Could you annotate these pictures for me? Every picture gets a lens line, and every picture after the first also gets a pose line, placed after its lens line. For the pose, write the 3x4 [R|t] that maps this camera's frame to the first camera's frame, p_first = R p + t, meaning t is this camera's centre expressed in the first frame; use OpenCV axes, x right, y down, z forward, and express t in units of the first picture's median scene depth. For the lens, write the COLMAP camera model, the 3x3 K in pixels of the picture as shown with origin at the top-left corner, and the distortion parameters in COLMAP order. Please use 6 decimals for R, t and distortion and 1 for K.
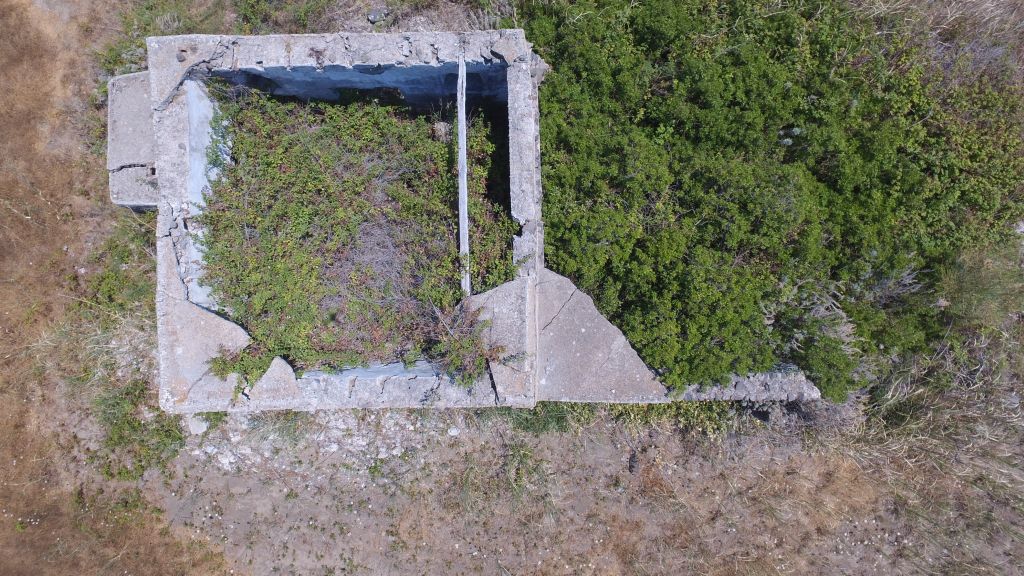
lens RADIAL K [[600.4, 0, 510.3], [0, 600.4, 288.6], [0, 0, 1]] dist [-0.001431, 0.009049]
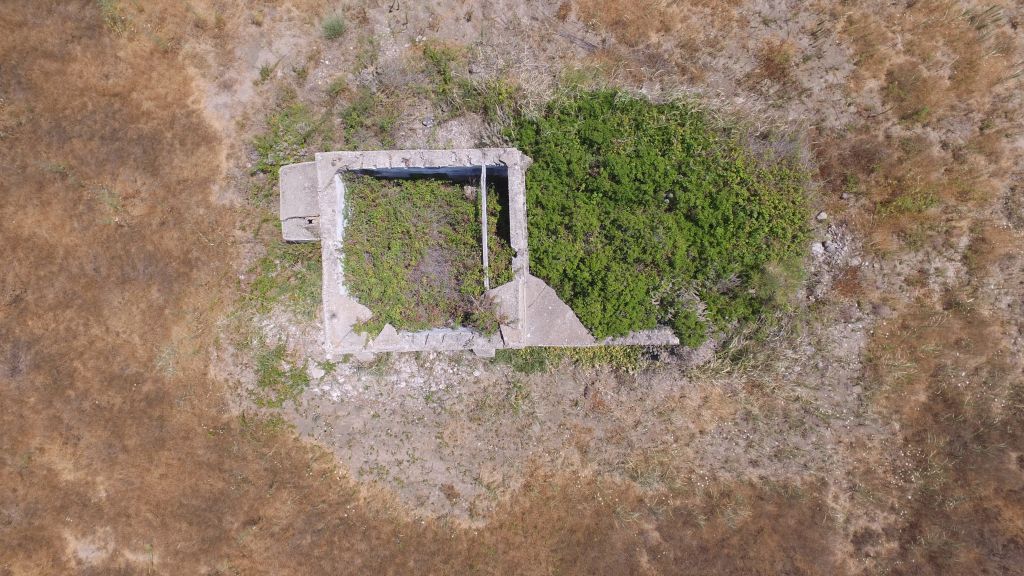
lens RADIAL K [[600.4, 0, 512.7], [0, 600.4, 288.5], [0, 0, 1]] dist [-0.001431, 0.009049]
pose [[0.999948, -0.009323, 0.004099, -0.001157], [0.009312, 0.999953, 0.002714, 0.003235], [-0.004124, -0.002676, 0.999988, -0.743714]]
